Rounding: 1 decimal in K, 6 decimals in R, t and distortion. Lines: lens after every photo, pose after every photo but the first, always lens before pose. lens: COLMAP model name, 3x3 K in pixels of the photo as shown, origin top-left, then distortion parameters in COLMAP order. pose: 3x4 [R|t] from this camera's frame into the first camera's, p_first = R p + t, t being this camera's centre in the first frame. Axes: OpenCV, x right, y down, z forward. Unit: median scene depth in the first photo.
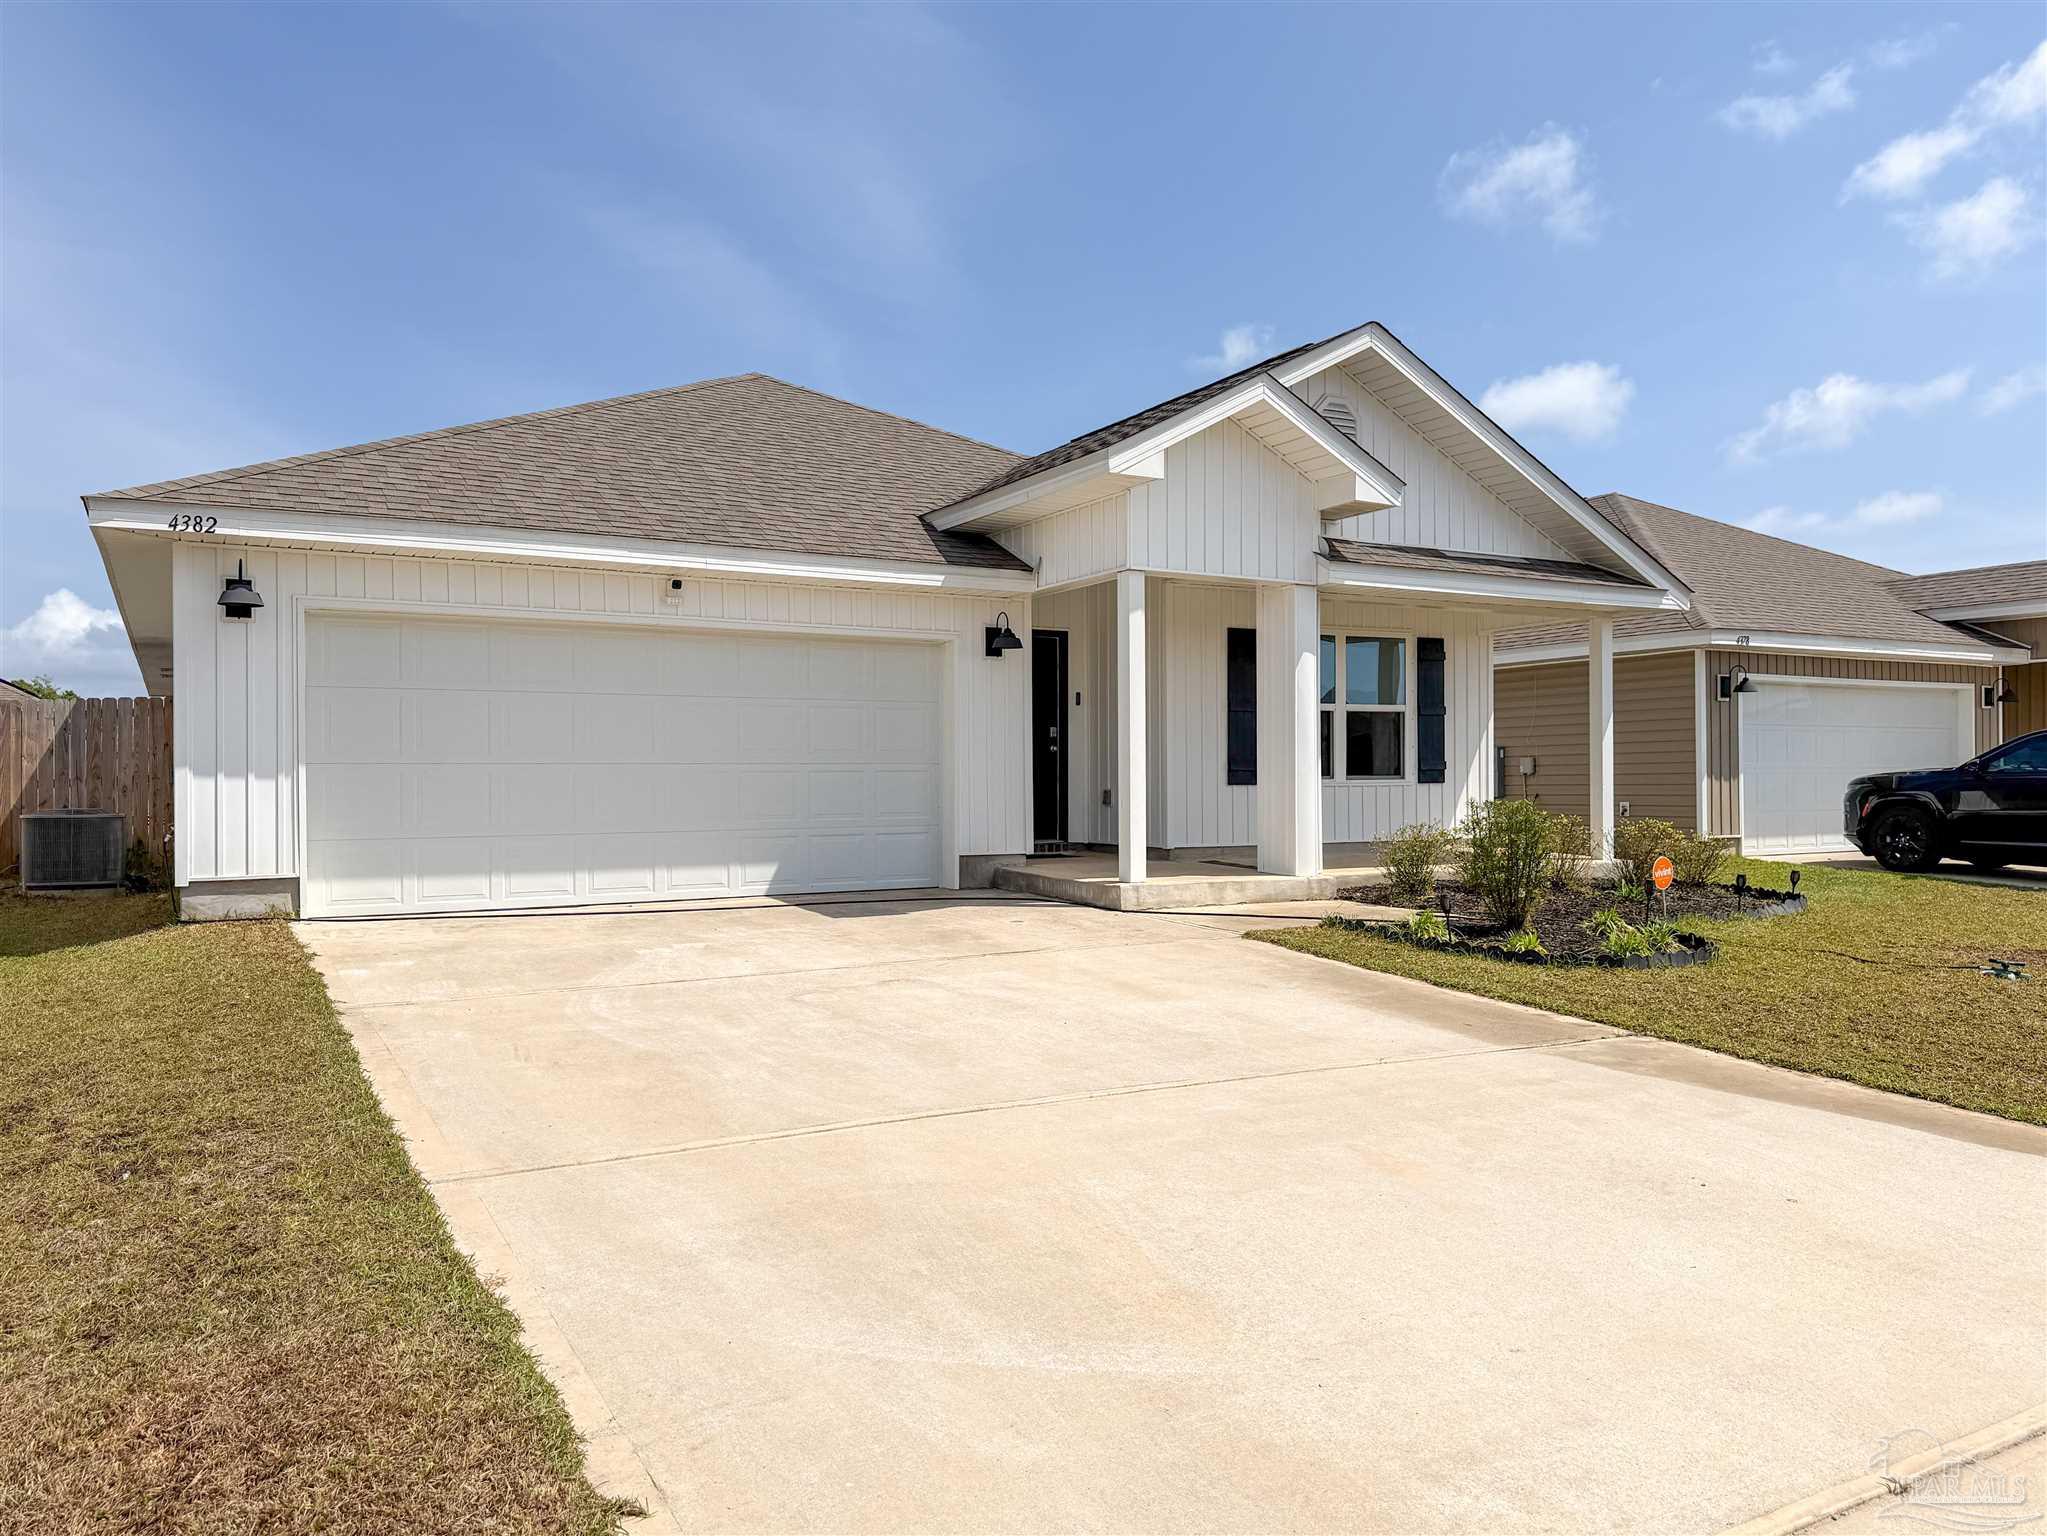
lens RADIAL K [[1446.6, 0, 1029.8], [0, 1446.6, 810.3], [0, 0, 1]] dist [0.058111, -0.088717]
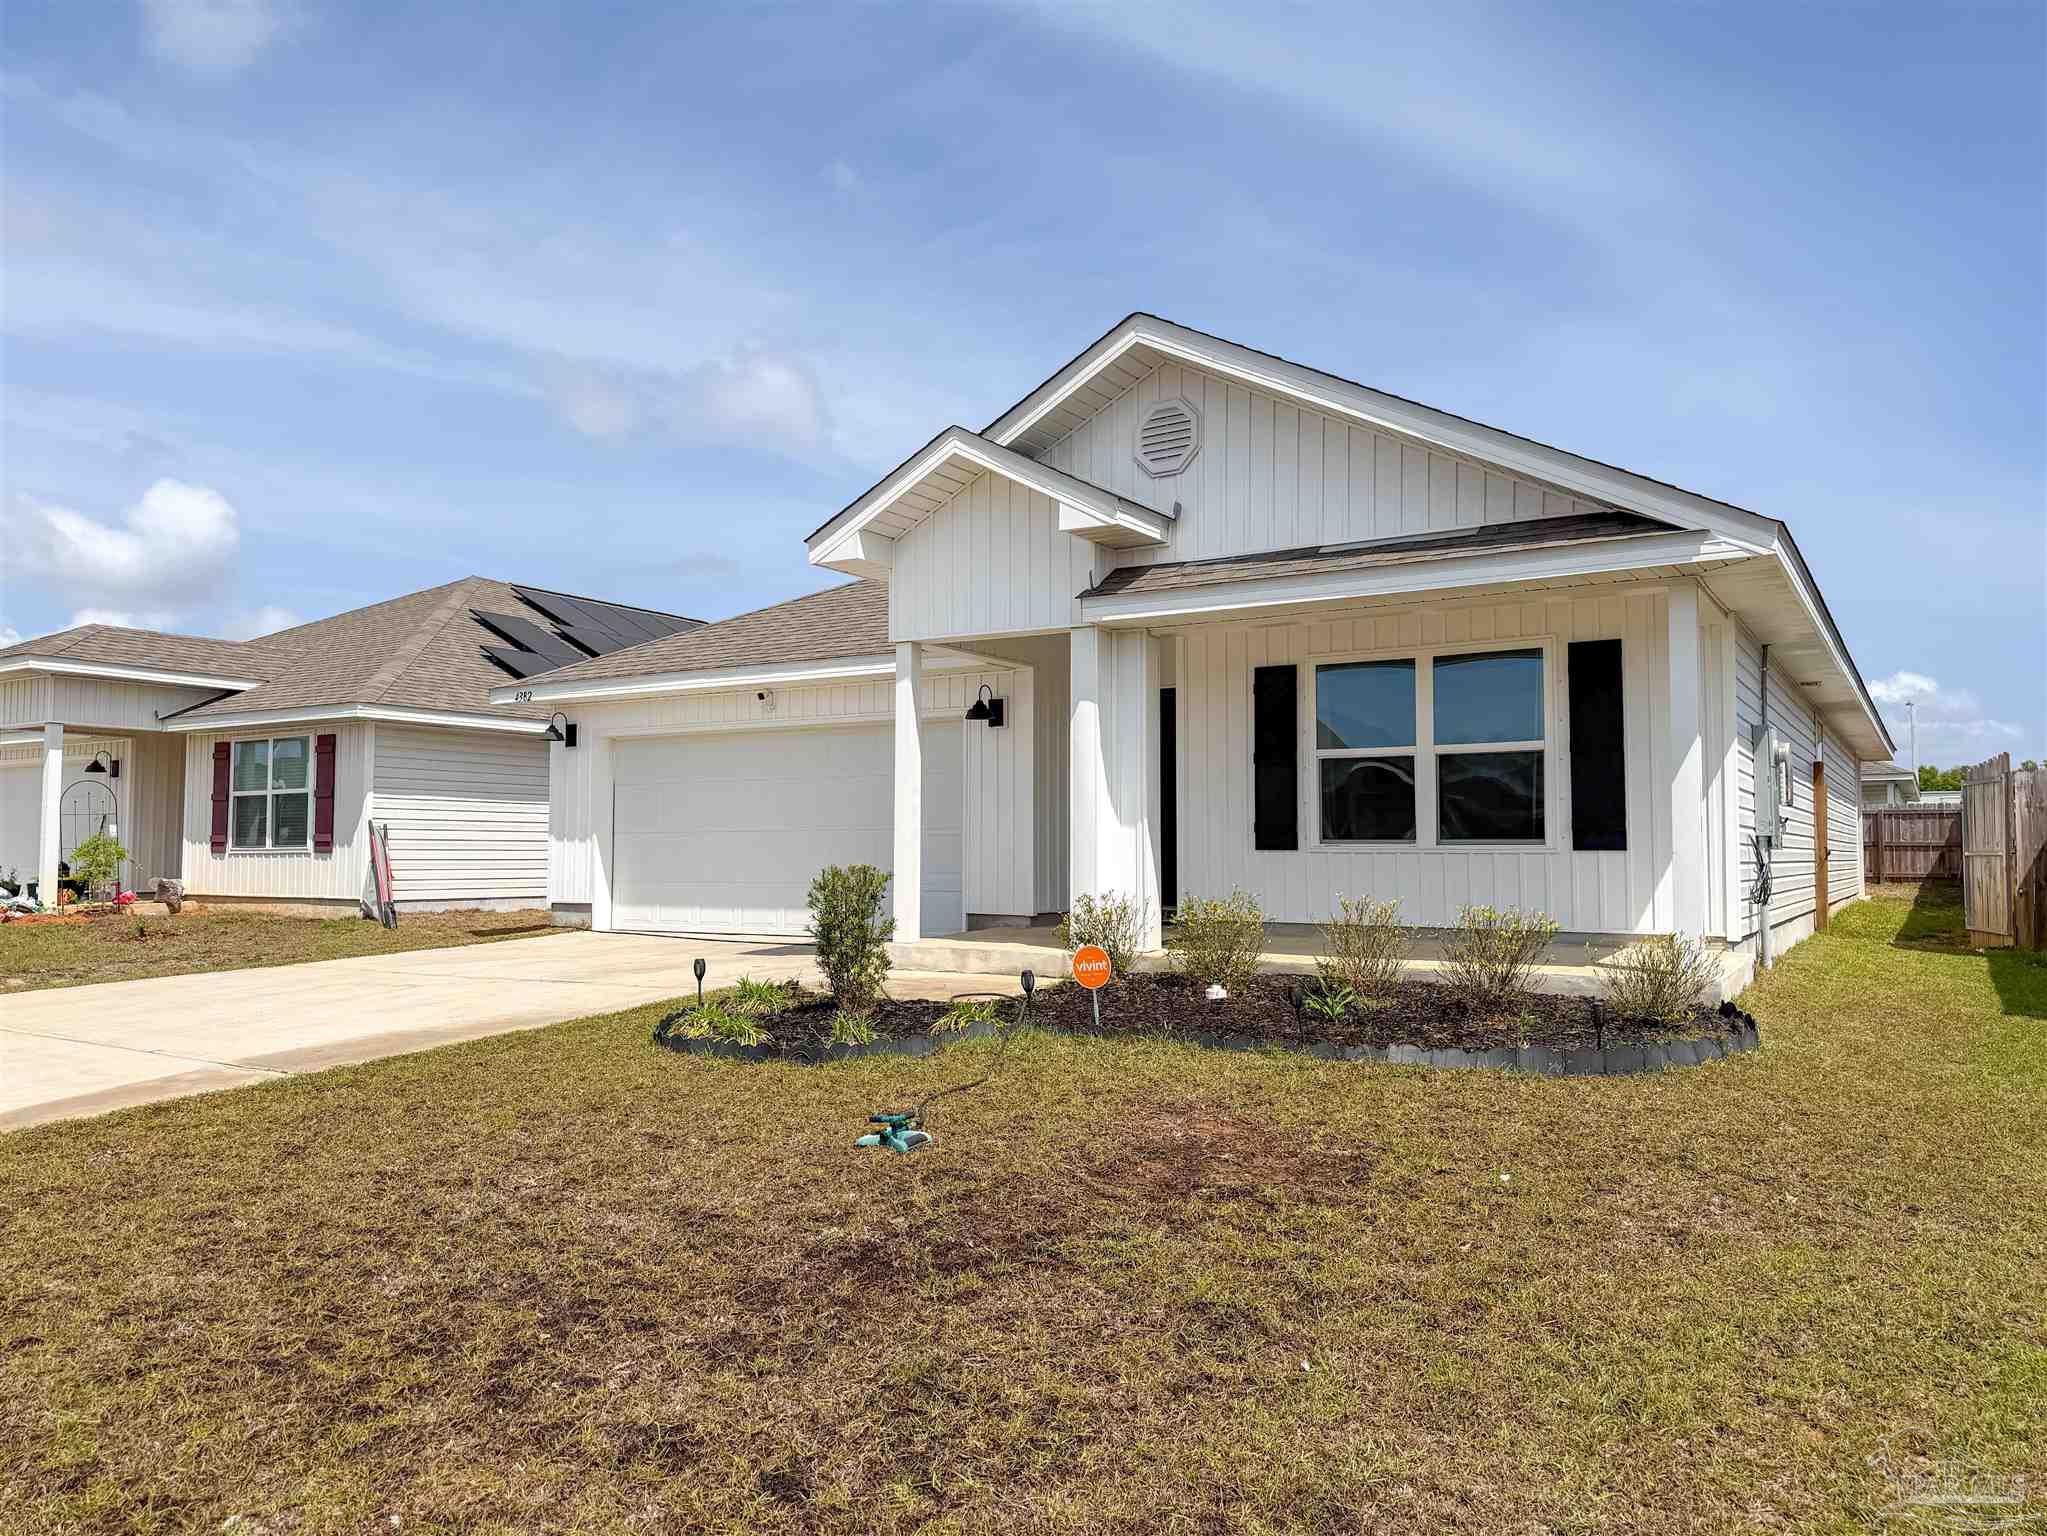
lens RADIAL K [[1446.6, 0, 1029.8], [0, 1446.6, 810.3], [0, 0, 1]] dist [0.058111, -0.088717]
pose [[0.473283, -0.019035, -0.880705, 0.909127], [-0.019921, 0.999280, -0.032304, -0.011705], [0.880685, 0.032833, 0.472563, 0.519364]]
